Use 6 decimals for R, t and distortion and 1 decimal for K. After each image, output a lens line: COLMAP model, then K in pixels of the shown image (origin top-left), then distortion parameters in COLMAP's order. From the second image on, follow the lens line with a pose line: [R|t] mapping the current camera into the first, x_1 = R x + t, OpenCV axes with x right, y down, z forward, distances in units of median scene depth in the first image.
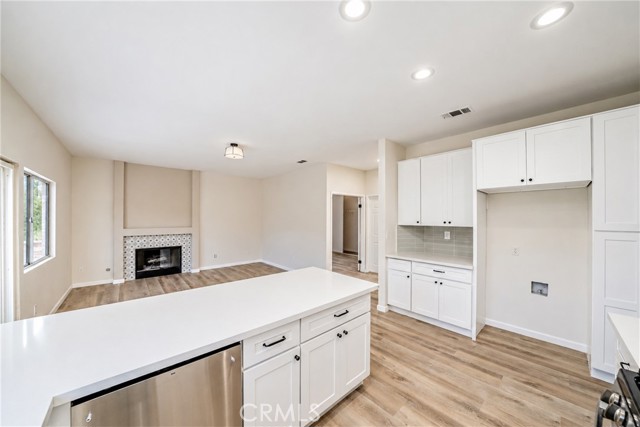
lens RADIAL K [[216.7, 0, 320.6], [0, 216.7, 217.4], [0, 0, 1]] dist [-0.021957, -0.000046]
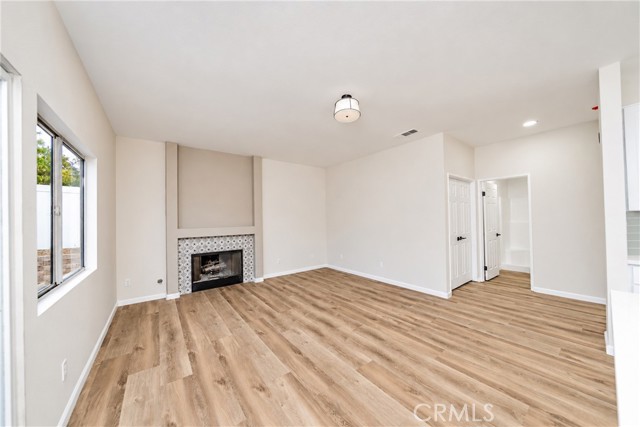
lens RADIAL K [[214.5, 0, 321.0], [0, 214.5, 216.3], [0, 0, 1]] dist [-0.011188, 0.000005]
pose [[0.995685, -0.024852, -0.089407, -0.303617], [0.023872, 0.999643, -0.012016, 0.027658], [0.089673, 0.009830, 0.995923, 0.240062]]
